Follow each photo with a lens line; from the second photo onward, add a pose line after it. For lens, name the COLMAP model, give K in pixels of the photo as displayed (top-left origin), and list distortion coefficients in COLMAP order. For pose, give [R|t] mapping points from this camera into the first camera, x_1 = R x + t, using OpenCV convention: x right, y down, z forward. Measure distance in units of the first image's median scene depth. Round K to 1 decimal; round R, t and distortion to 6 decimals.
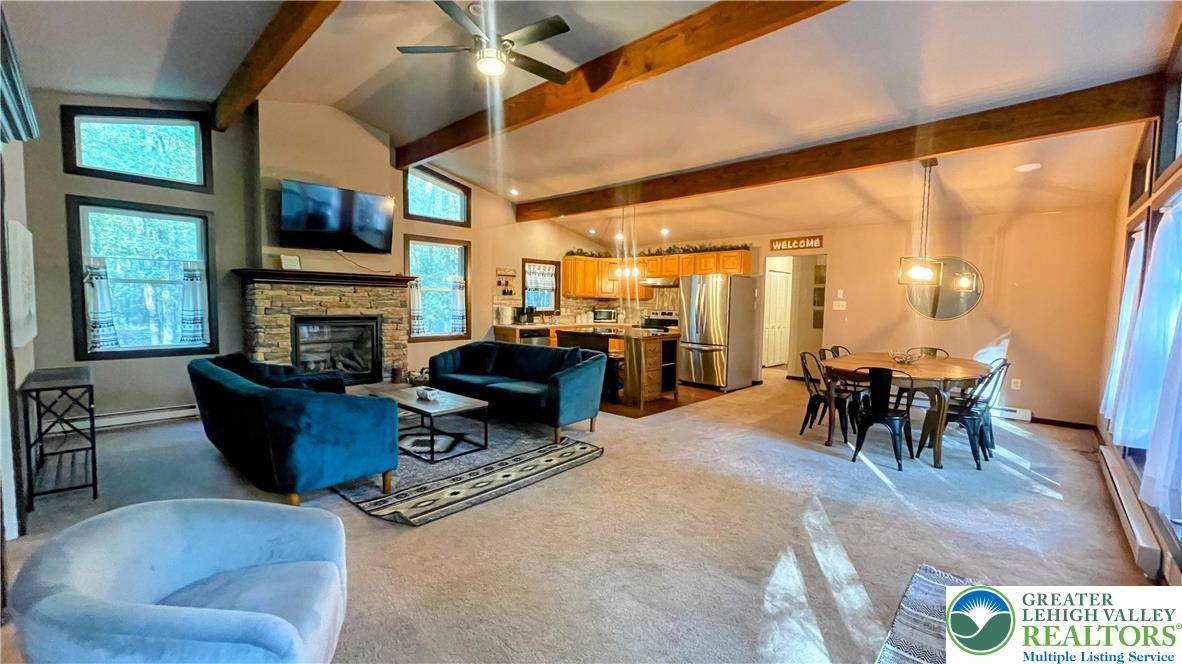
lens RADIAL K [[479.0, 0, 586.4], [0, 479.0, 333.2], [0, 0, 1]] dist [-0.000725, 0.000058]
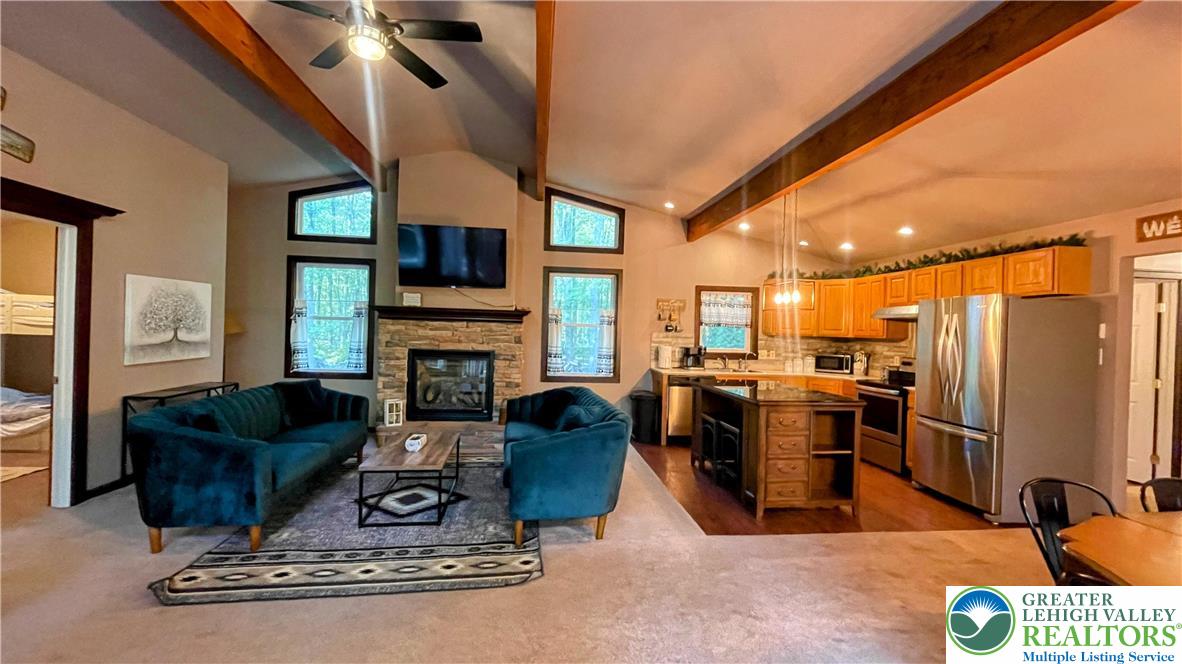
lens RADIAL K [[493.1, 0, 584.2], [0, 493.1, 331.8], [0, 0, 1]] dist [-0.007037, -0.000086]
pose [[0.762946, 0.007583, -0.646417, 0.346721], [-0.059245, 0.996543, -0.058235, -0.029309], [0.643741, 0.082727, 0.760758, 0.359639]]
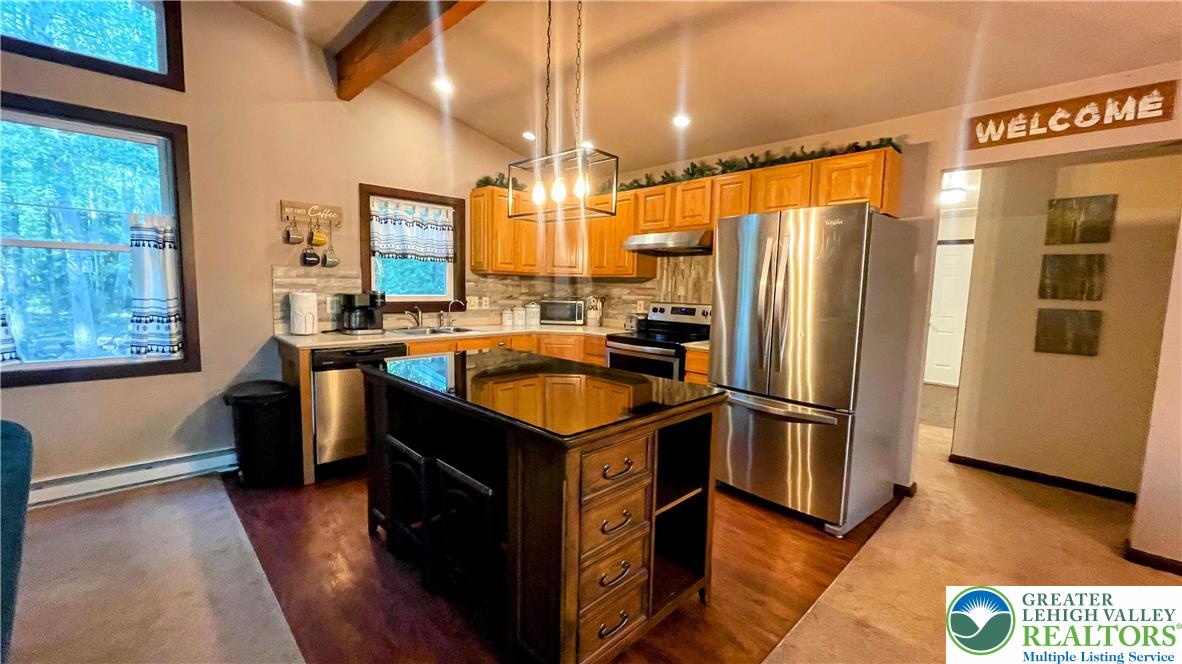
lens RADIAL K [[479.0, 0, 586.4], [0, 479.0, 333.2], [0, 0, 1]] dist [-0.000725, 0.000058]
pose [[0.999162, 0.014011, -0.038469, 0.131931], [-0.012797, 0.999418, 0.031608, -0.046645], [0.038889, -0.031089, 0.998760, 0.759539]]
